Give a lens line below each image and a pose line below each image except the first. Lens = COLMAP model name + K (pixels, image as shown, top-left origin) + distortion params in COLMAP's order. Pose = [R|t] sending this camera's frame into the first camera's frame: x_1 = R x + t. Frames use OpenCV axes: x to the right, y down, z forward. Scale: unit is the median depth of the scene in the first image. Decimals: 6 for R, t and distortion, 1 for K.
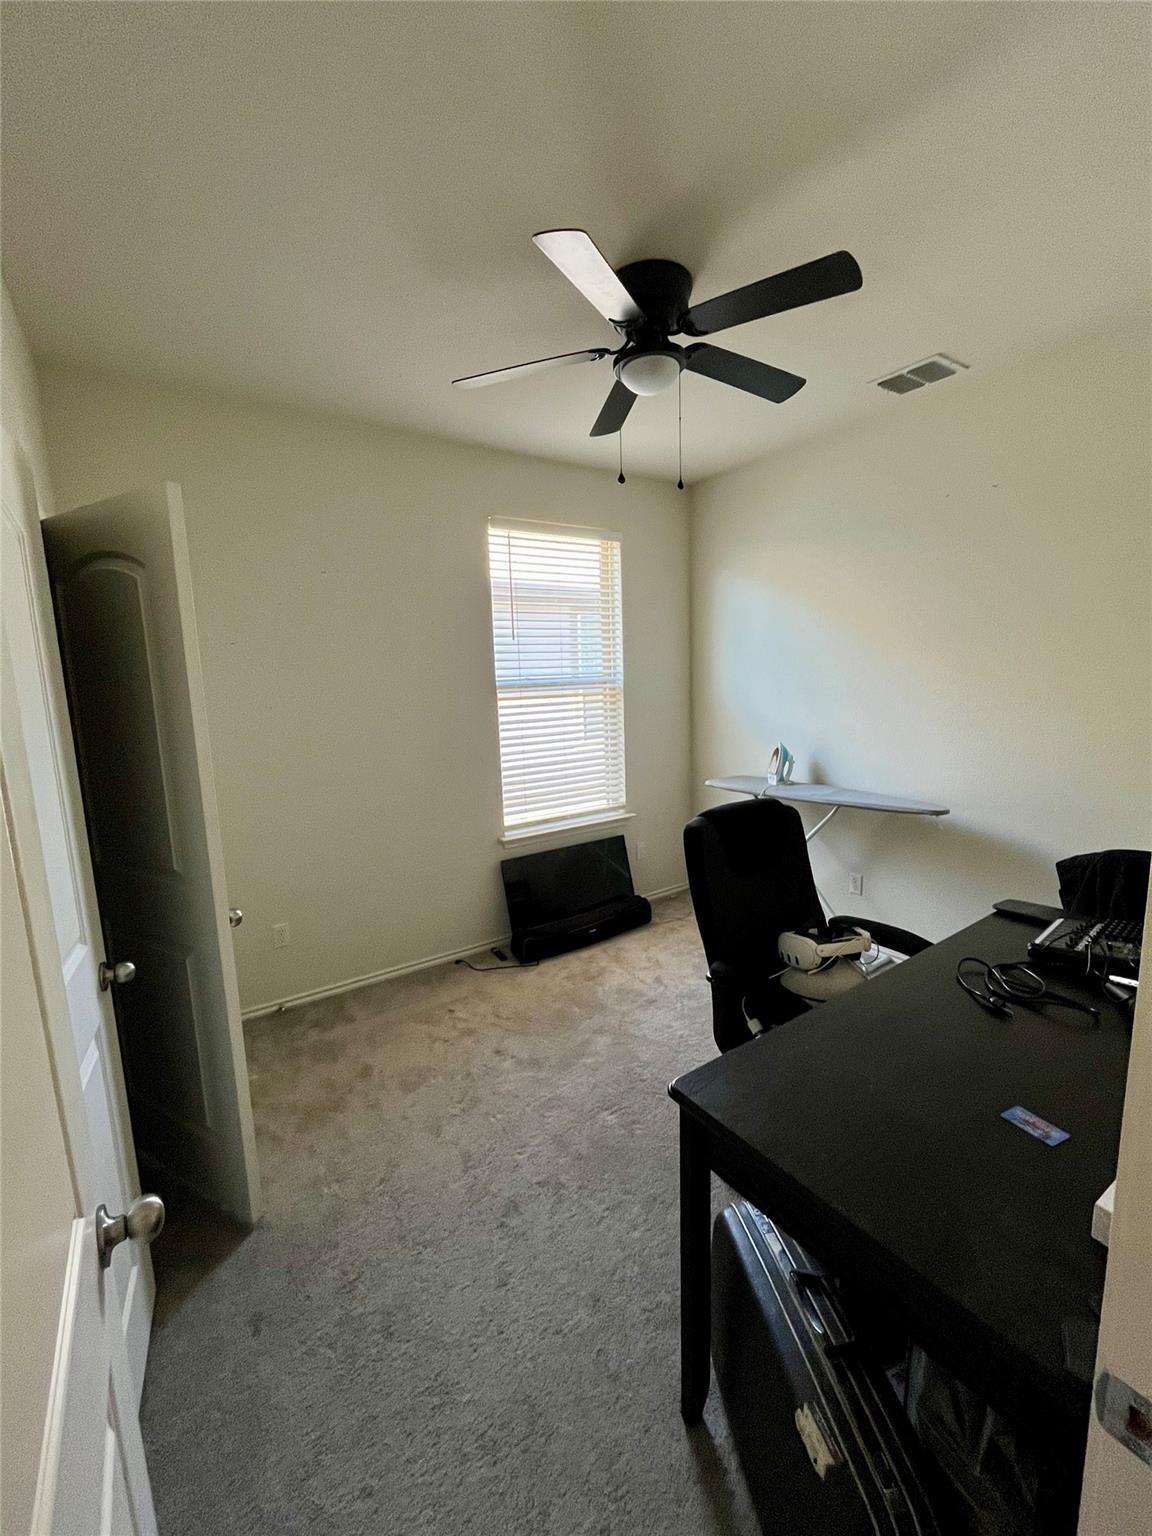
lens RADIAL K [[625.1, 0, 572.0], [0, 625.1, 765.6], [0, 0, 1]] dist [-0.001815, 0.000588]
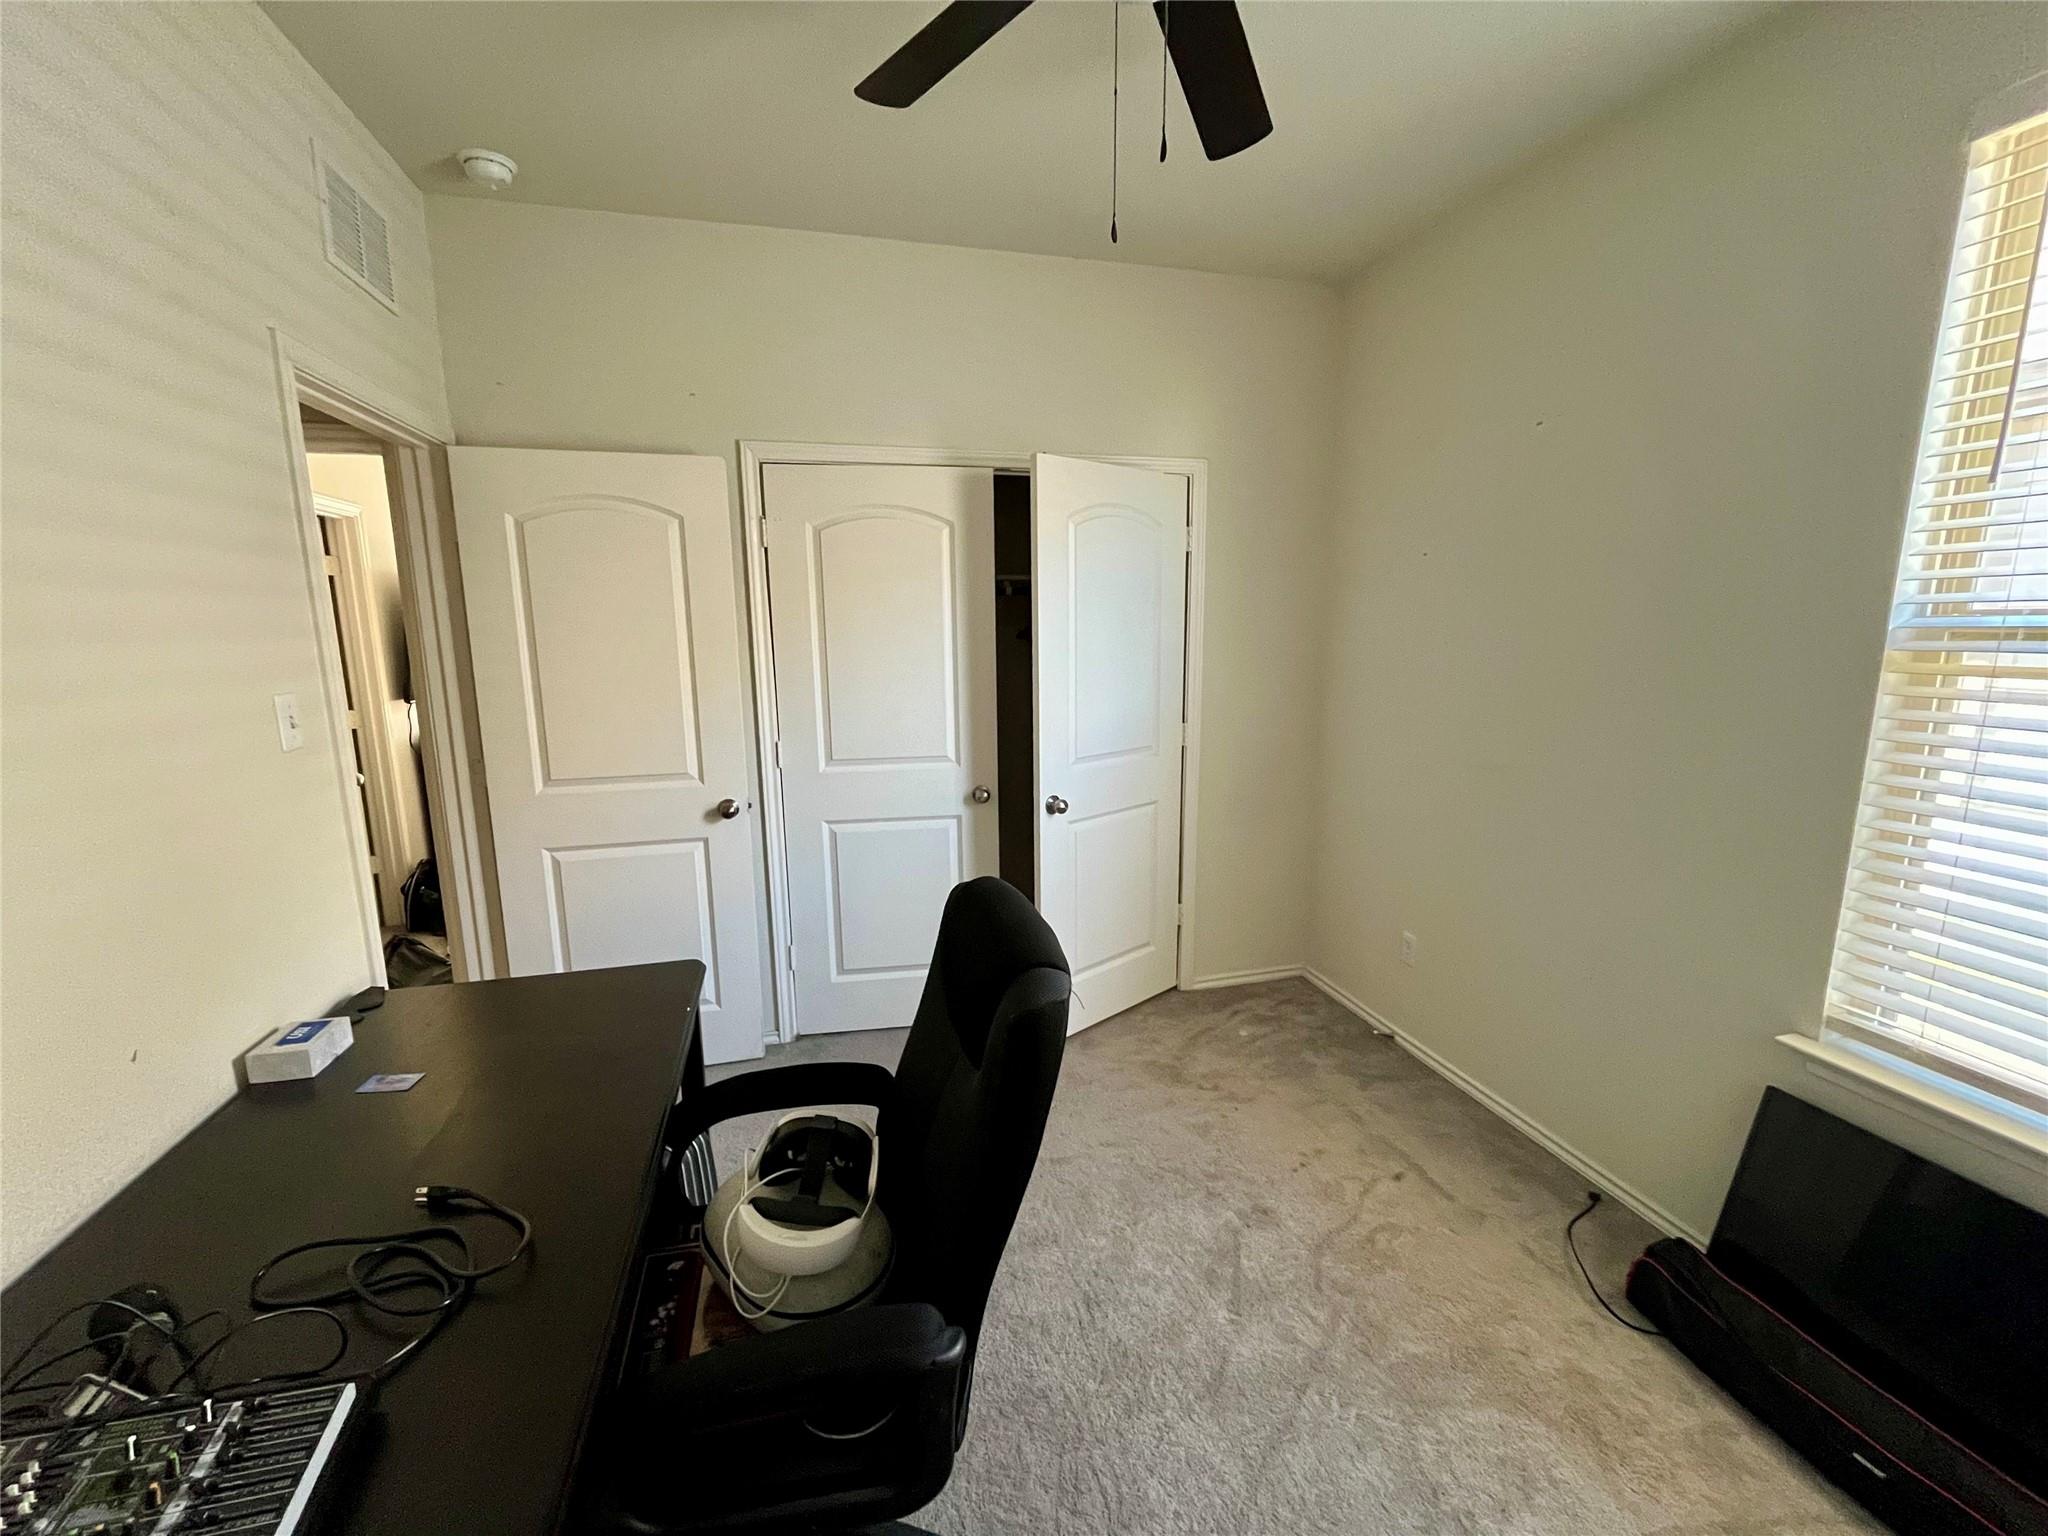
lens RADIAL K [[833.5, 0, 1015.7], [0, 833.5, 767.5], [0, 0, 1]] dist [-0.001815, 0.000588]
pose [[-0.325151, 0.200438, -0.924176, 0.562263], [-0.120077, 0.960618, 0.250588, -0.128757], [0.938008, 0.192451, -0.288277, 0.806430]]
